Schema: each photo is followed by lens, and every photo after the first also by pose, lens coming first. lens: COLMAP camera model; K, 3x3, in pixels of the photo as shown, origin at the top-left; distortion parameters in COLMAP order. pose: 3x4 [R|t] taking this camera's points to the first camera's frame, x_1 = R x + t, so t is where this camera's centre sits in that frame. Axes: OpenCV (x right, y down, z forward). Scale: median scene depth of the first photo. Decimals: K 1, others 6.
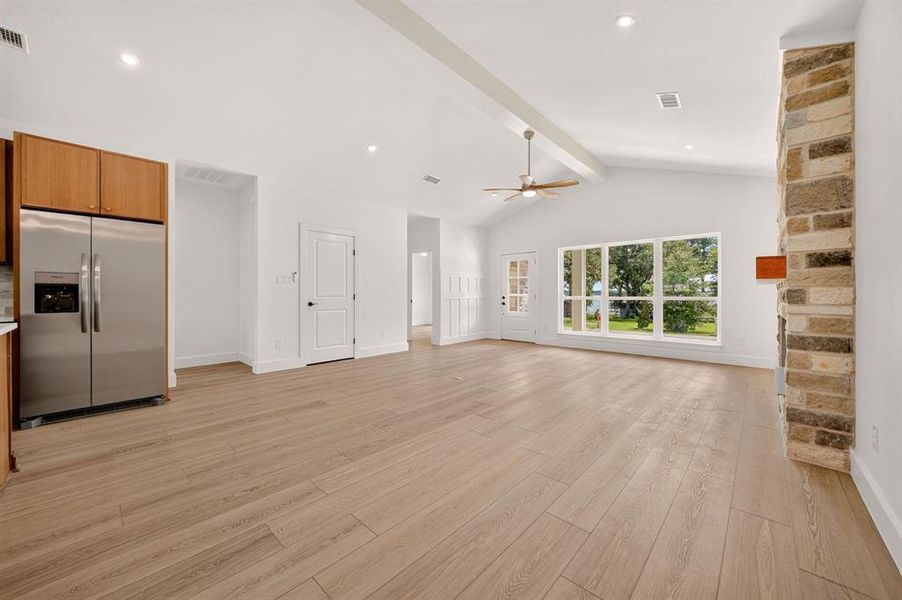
lens RADIAL K [[339.6, 0, 450.4], [0, 339.6, 294.3], [0, 0, 1]] dist [-0.011286, 0.000048]
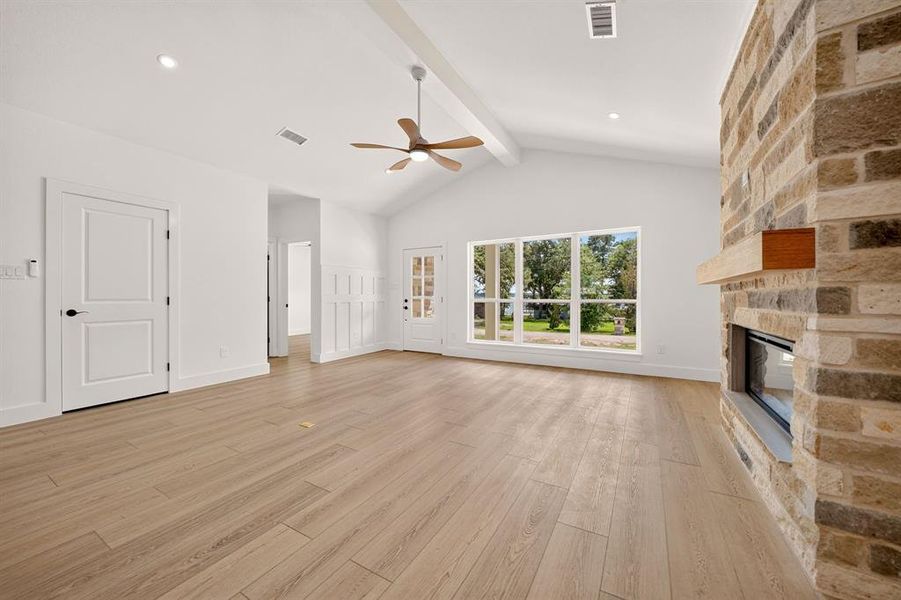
lens RADIAL K [[337.2, 0, 451.0], [0, 337.2, 295.8], [0, 0, 1]] dist [-0.011323, 0.000408]
pose [[0.975032, 0.000717, 0.222064, 0.214506], [-0.000164, 0.999997, -0.002507, 0.000030], [-0.222065, 0.002408, 0.975029, 0.444498]]
